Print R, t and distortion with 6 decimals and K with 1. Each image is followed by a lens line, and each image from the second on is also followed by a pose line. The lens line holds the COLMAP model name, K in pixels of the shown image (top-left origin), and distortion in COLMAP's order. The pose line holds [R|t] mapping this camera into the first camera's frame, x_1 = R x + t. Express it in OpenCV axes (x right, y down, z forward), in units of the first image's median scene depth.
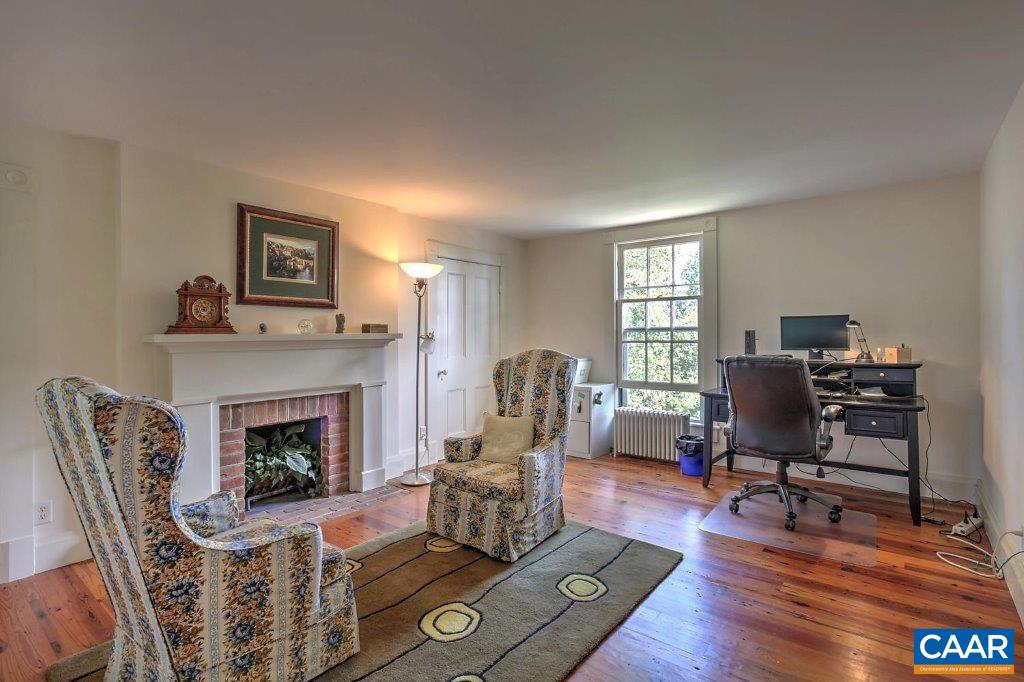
lens RADIAL K [[492.3, 0, 520.5], [0, 492.3, 331.1], [0, 0, 1]] dist [-0.014534, 0.000128]
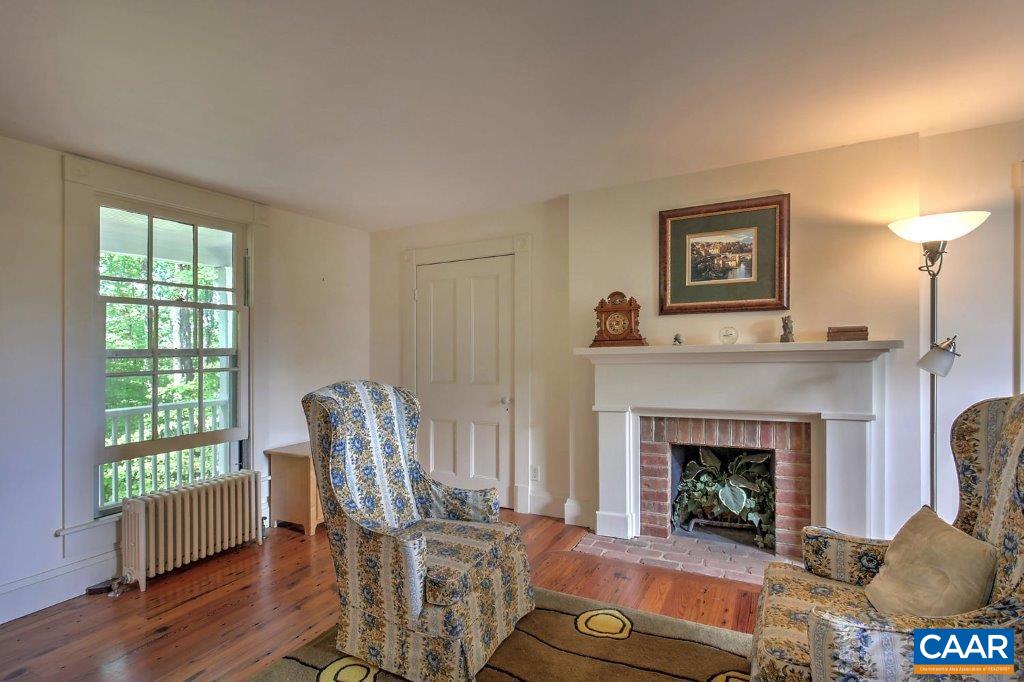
lens RADIAL K [[493.3, 0, 515.0], [0, 493.3, 343.9], [0, 0, 1]] dist [-0.015860, 0.000308]
pose [[0.179632, -0.007254, -0.983707, 0.306132], [0.028878, 0.999581, -0.002097, -0.003474], [0.983310, -0.028031, 0.179766, 0.486107]]
